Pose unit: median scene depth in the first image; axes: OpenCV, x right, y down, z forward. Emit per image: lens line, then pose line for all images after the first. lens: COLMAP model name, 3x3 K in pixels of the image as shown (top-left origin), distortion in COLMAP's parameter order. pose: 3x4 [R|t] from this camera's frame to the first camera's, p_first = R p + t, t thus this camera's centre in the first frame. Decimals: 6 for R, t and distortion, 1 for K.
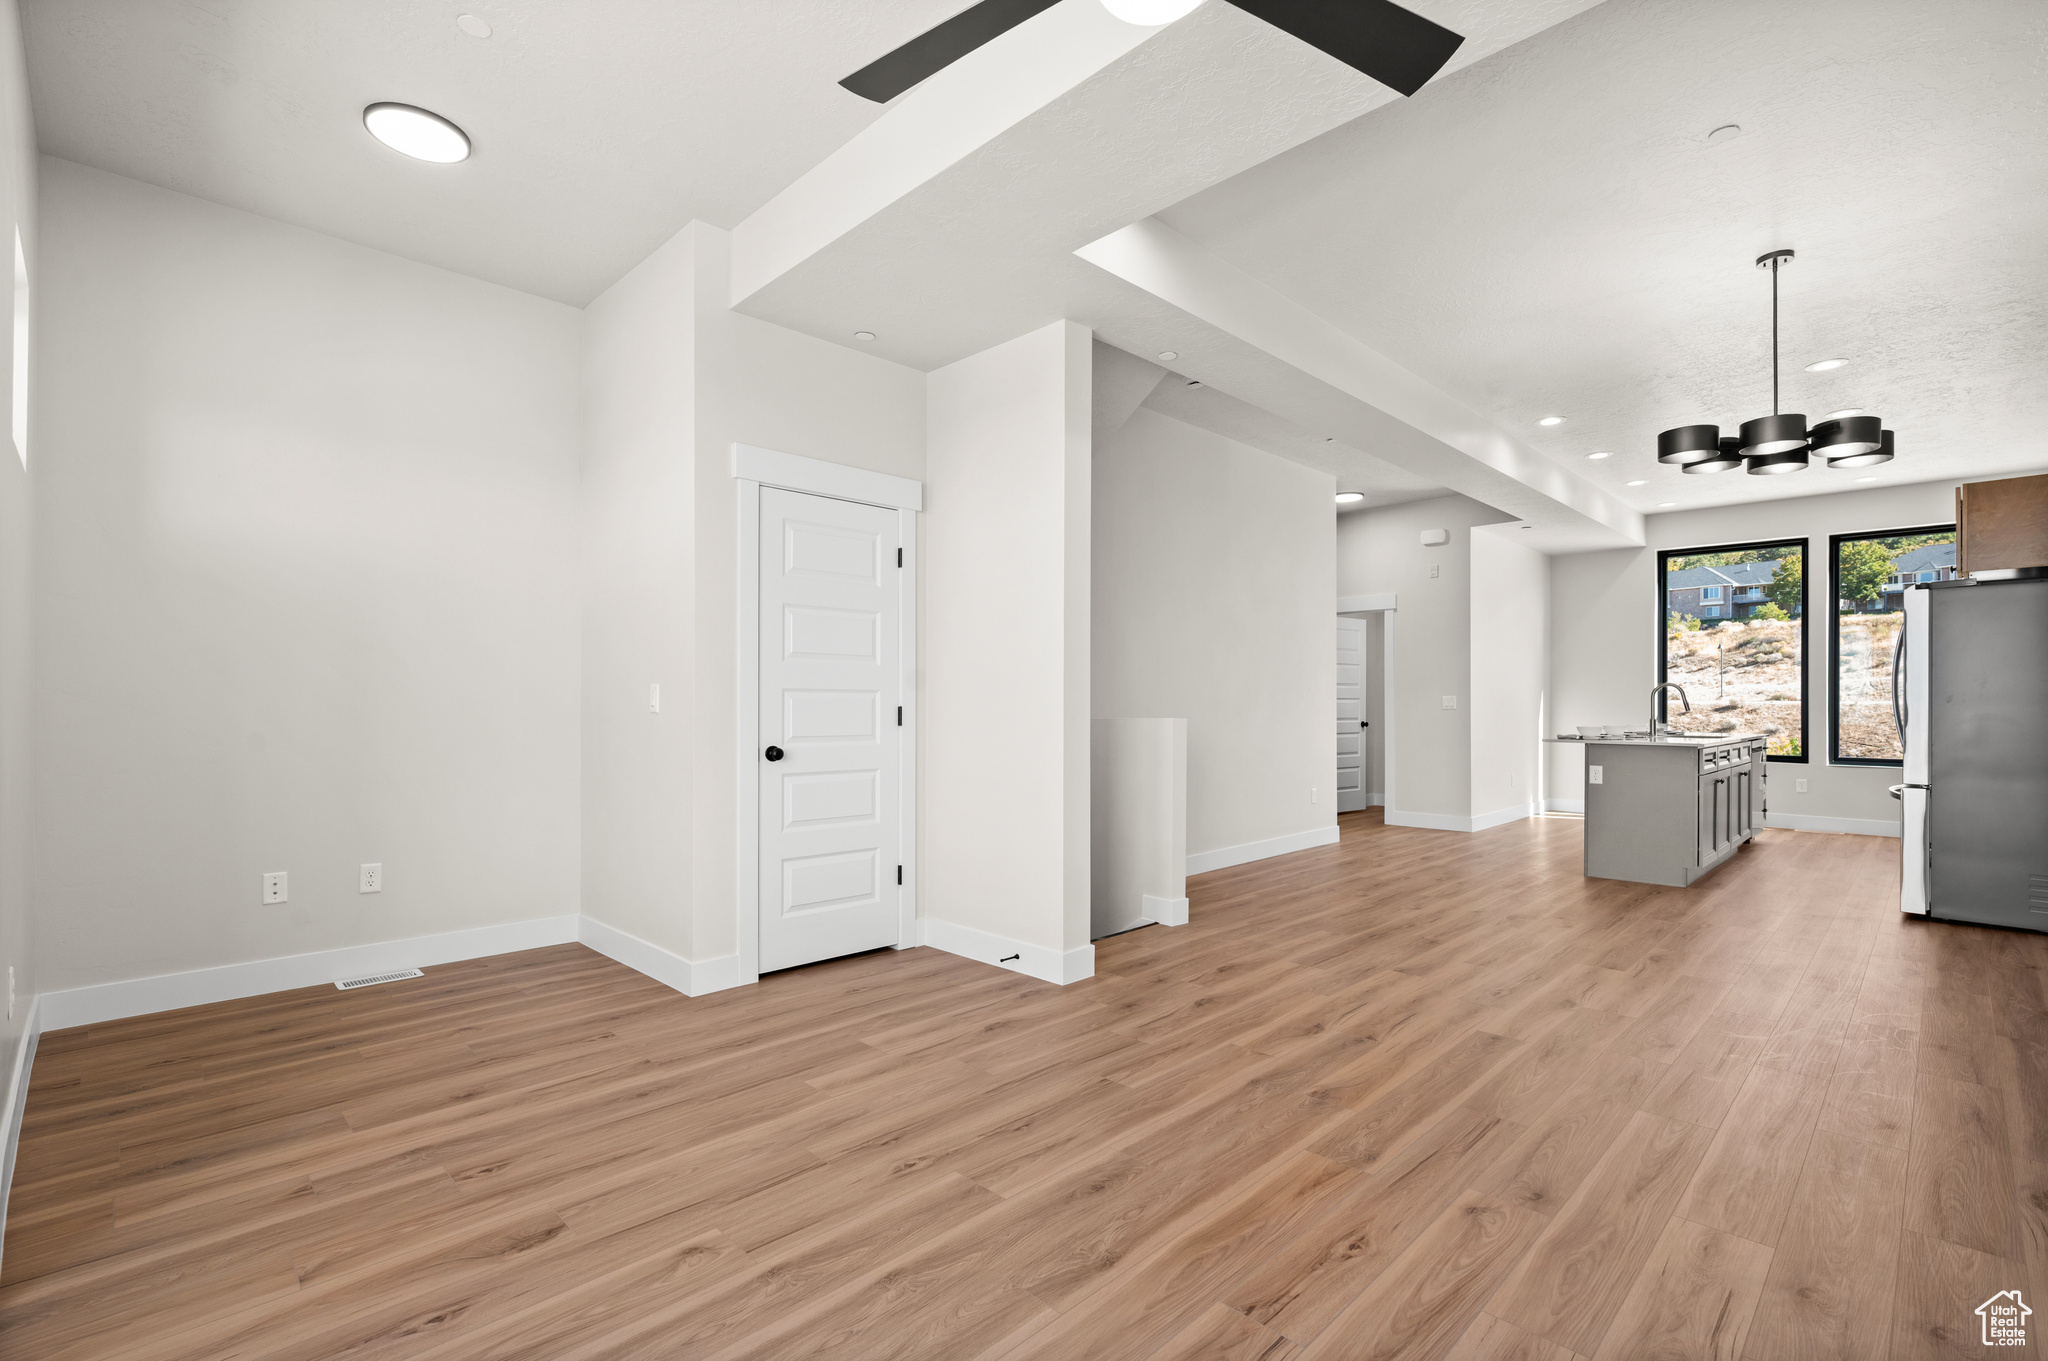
lens RADIAL K [[918.9, 0, 1029.6], [0, 918.9, 699.4], [0, 0, 1]] dist [-0.001282, 0.000150]
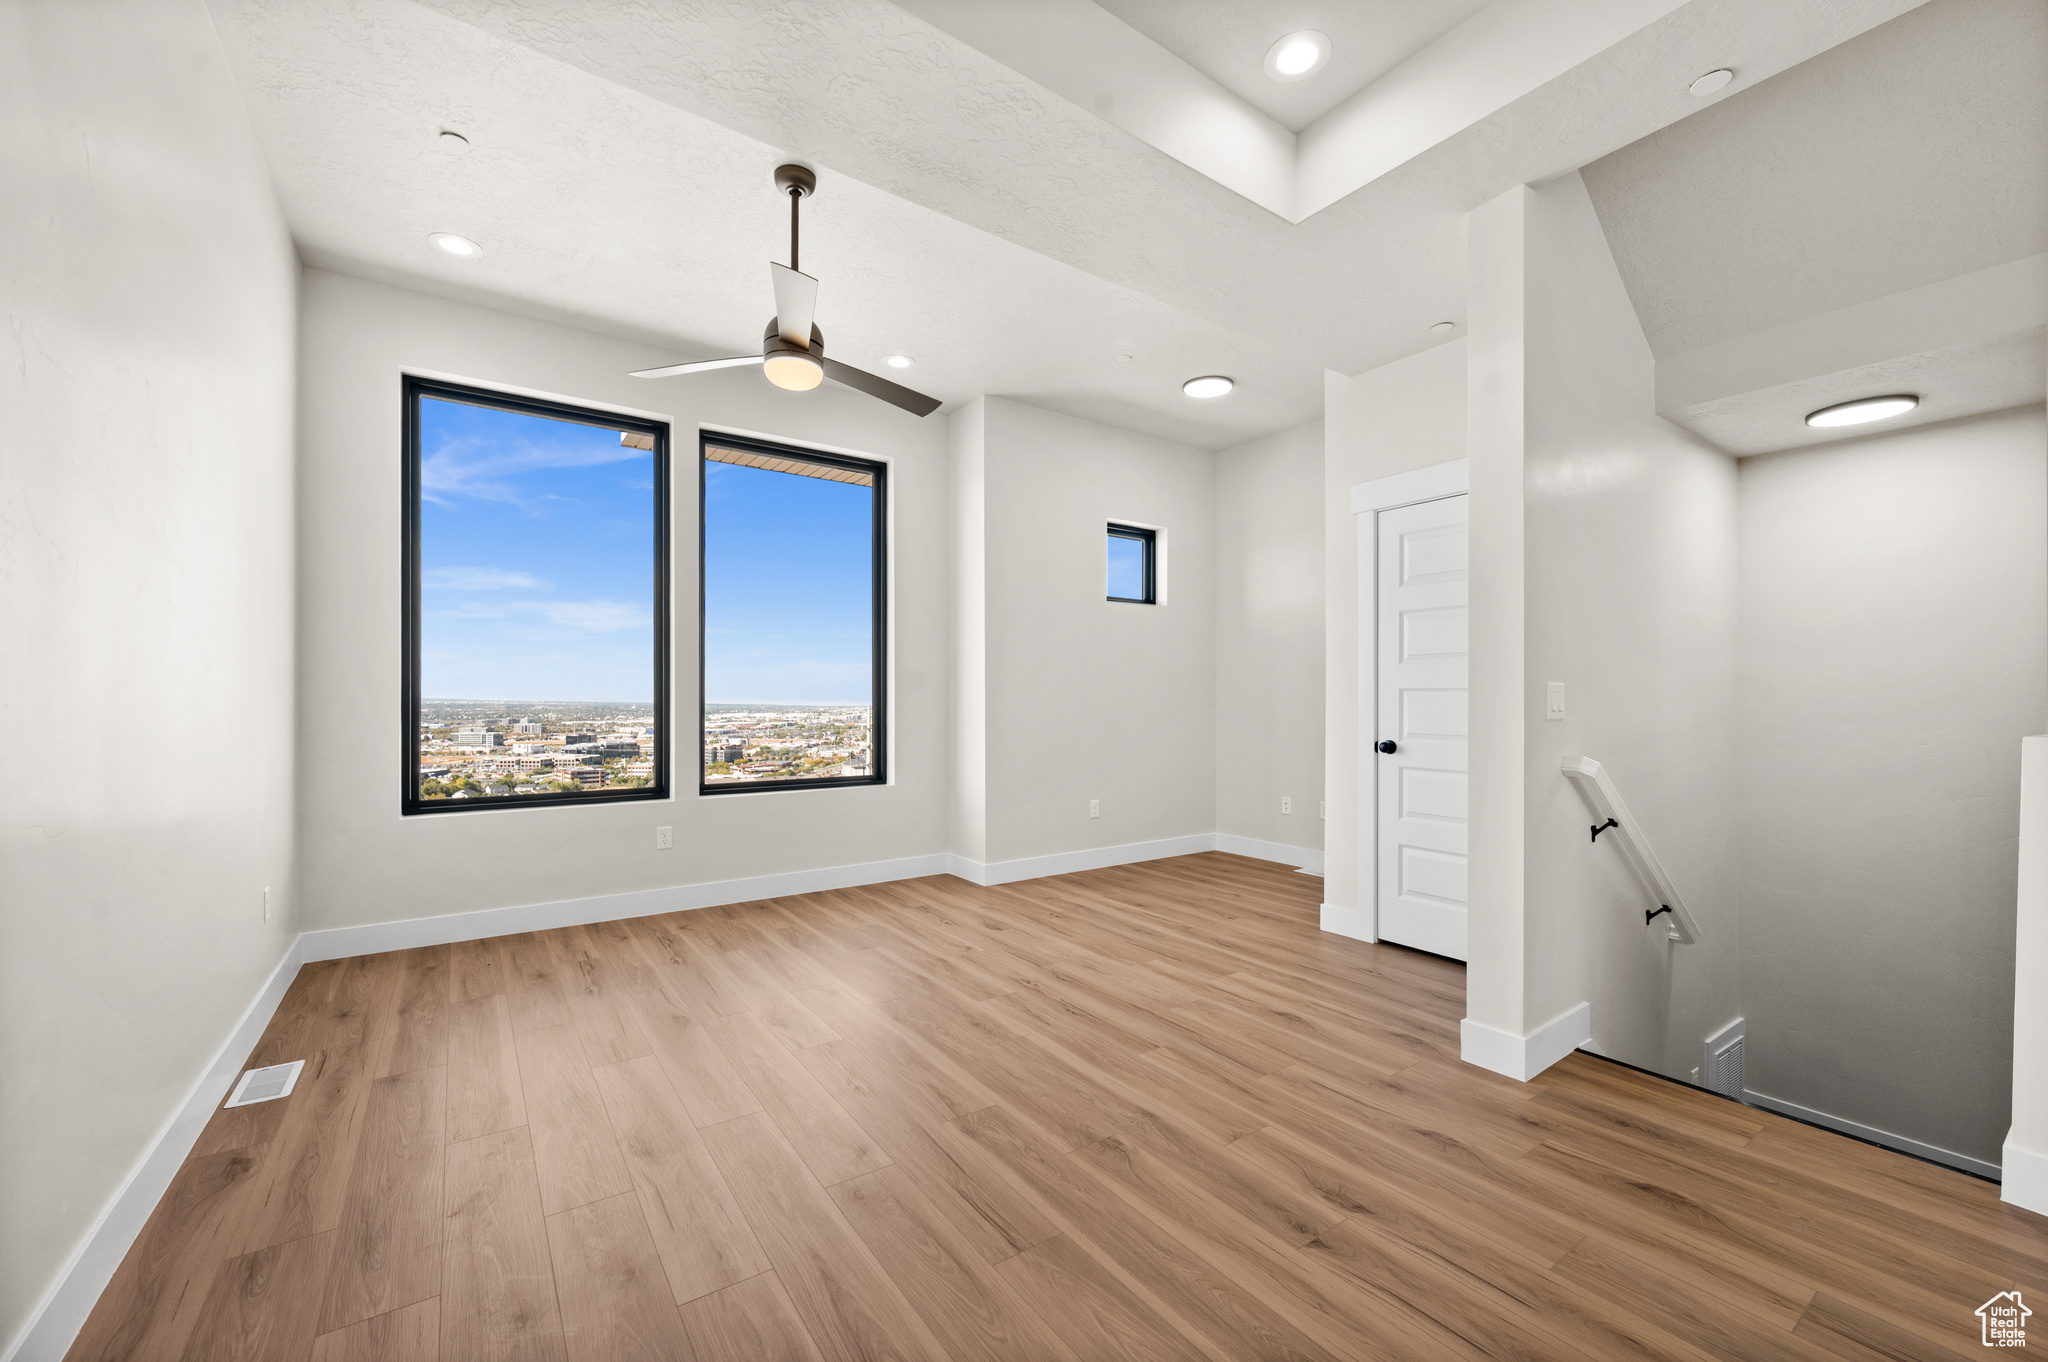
lens RADIAL K [[814.7, 0, 1039.1], [0, 814.7, 702.0], [0, 0, 1]] dist [-0.001137, -0.000374]
pose [[-0.157748, 0.001139, -0.987479, 1.060622], [0.000193, 0.999999, 0.001122, 0.004058], [0.987479, -0.000014, -0.157748, 1.015733]]
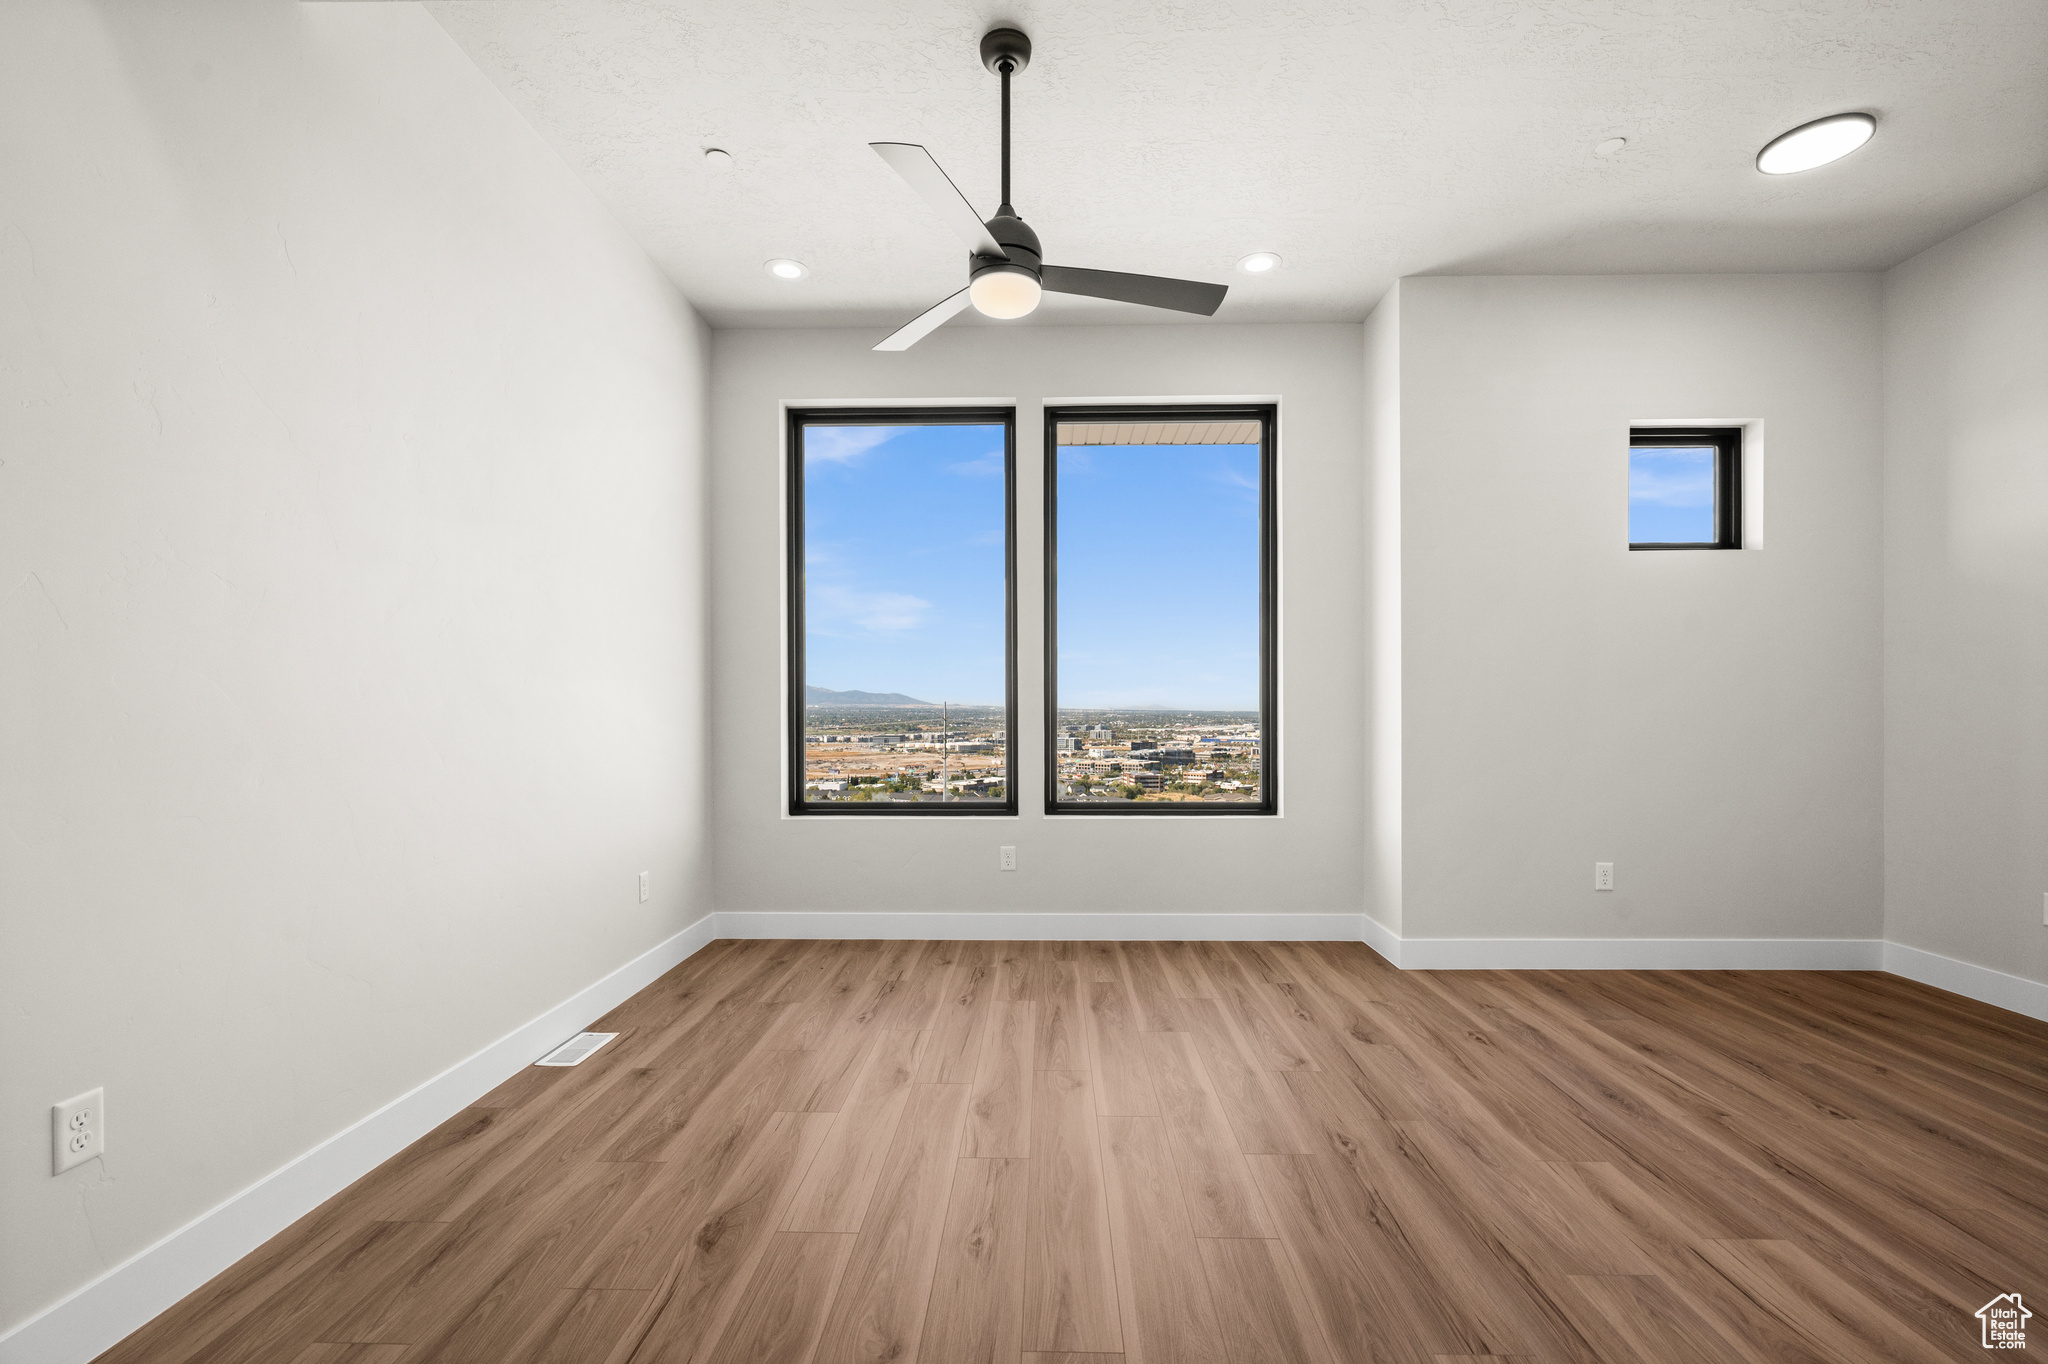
lens RADIAL K [[882.4, 0, 1029.1], [0, 882.4, 711.8], [0, 0, 1]] dist [0.001618, -0.001232]
pose [[-0.718135, 0.003021, -0.695897, 0.685724], [0.001705, 0.999995, 0.002581, 0.003969], [0.695901, 0.000667, -0.718137, 1.203581]]
